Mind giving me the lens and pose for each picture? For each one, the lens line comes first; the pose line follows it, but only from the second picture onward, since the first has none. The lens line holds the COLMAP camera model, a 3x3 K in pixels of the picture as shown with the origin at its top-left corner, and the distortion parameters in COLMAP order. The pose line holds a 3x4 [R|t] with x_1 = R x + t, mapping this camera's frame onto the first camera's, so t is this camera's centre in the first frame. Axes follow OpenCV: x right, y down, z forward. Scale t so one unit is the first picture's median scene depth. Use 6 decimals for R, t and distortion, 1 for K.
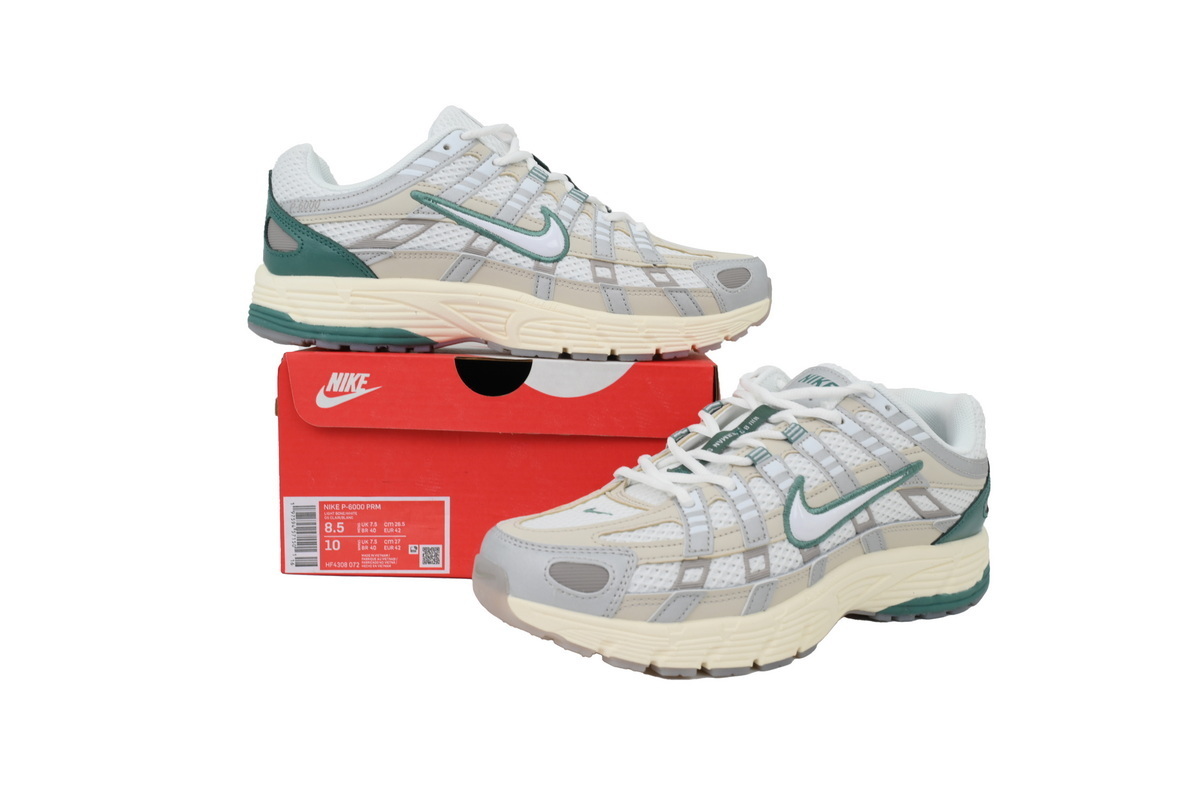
lens RADIAL K [[1038.7, 0, 600.0], [0, 1038.7, 400.0], [0, 0, 1]] dist [0.002605, -0.001652]
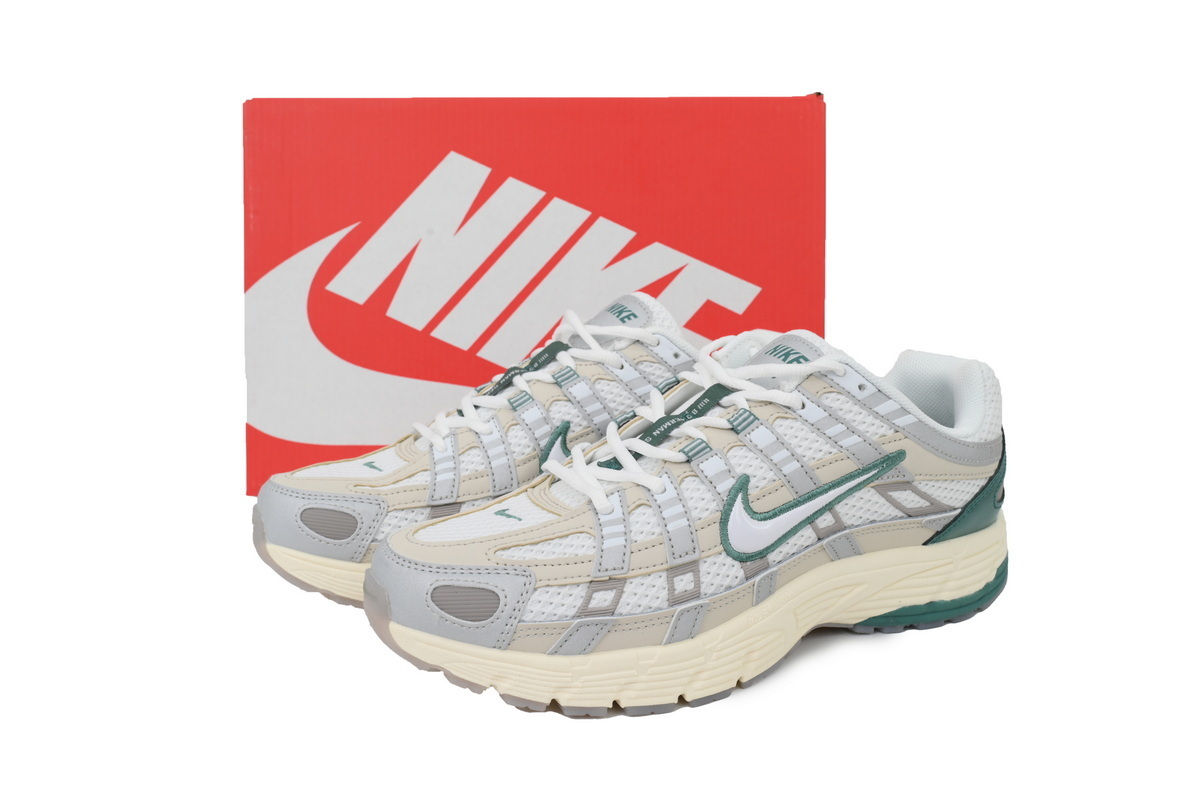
lens RADIAL K [[1038.7, 0, 600.0], [0, 1038.7, 400.0], [0, 0, 1]] dist [0.002605, -0.001652]
pose [[0.992594, -0.013283, -0.120751, 0.176410], [0.023702, 0.996077, 0.085261, -0.060346], [0.119144, -0.087492, 0.989015, 0.159478]]
